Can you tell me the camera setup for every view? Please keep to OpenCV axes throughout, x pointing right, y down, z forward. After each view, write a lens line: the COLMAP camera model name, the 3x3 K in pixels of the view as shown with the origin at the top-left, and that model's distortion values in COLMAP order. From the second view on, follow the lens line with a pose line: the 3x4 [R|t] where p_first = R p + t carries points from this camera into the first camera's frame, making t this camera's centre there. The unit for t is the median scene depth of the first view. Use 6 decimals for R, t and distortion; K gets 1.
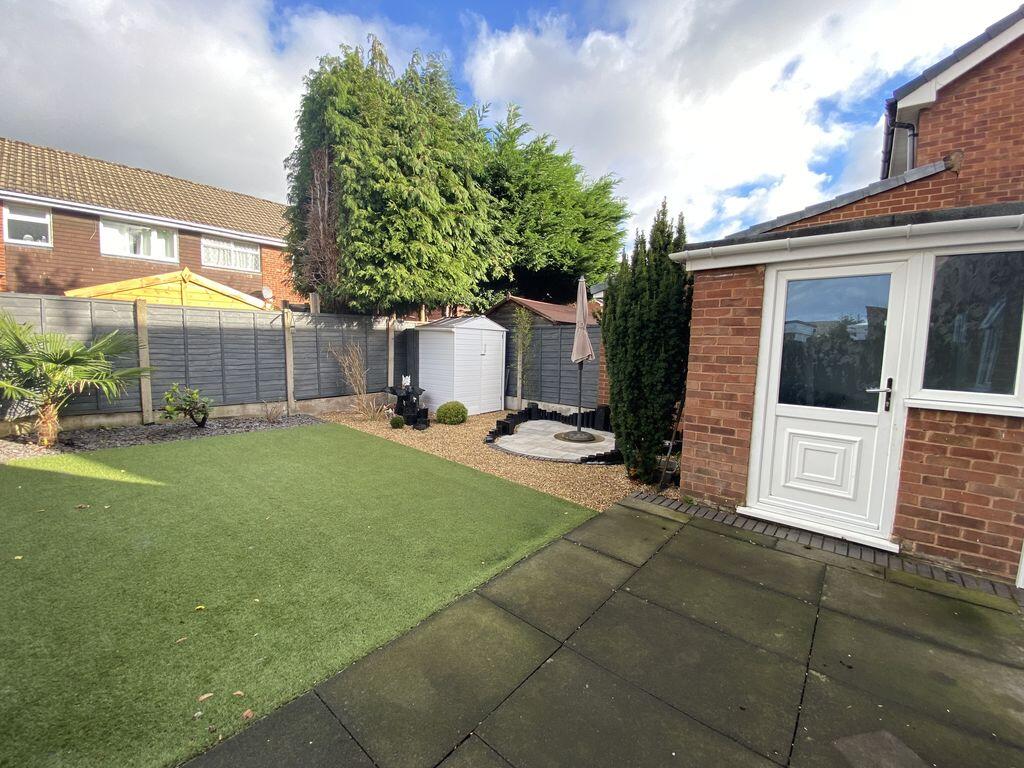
lens RADIAL K [[409.0, 0, 508.7], [0, 409.0, 385.2], [0, 0, 1]] dist [0.017196, -0.018157]
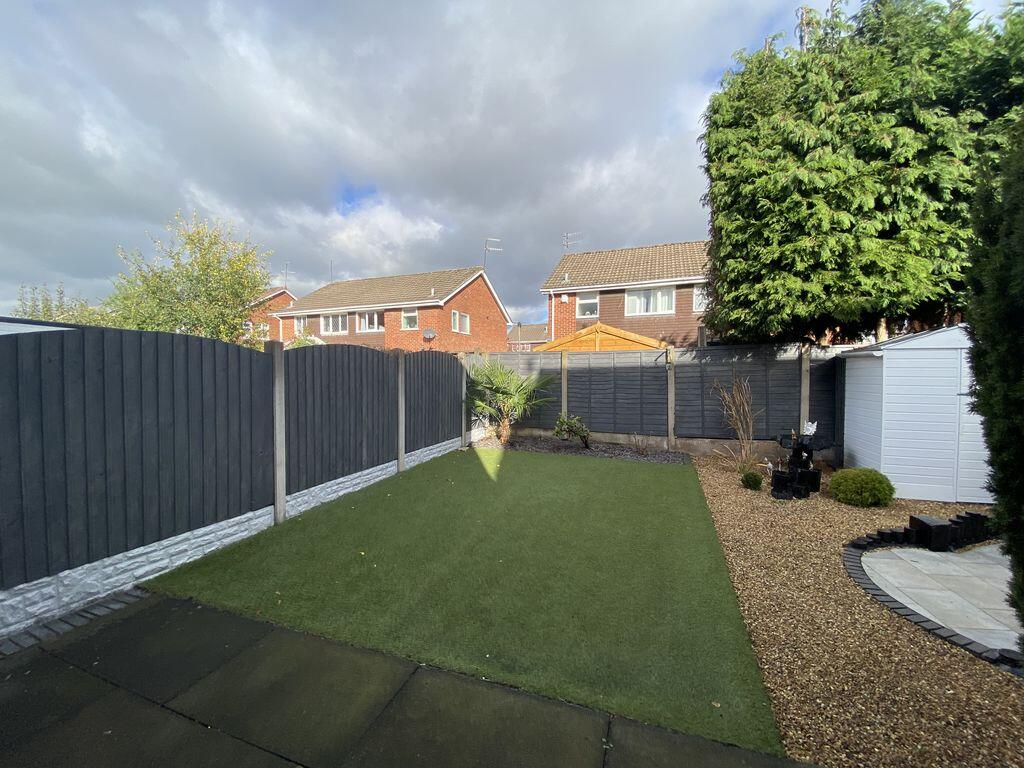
lens RADIAL K [[409.0, 0, 508.7], [0, 409.0, 385.2], [0, 0, 1]] dist [0.017196, -0.018157]
pose [[0.352078, -0.001122, -0.935970, 0.267549], [-0.081827, 0.996134, -0.031975, -0.022858], [0.932387, 0.087845, 0.350625, 0.279058]]
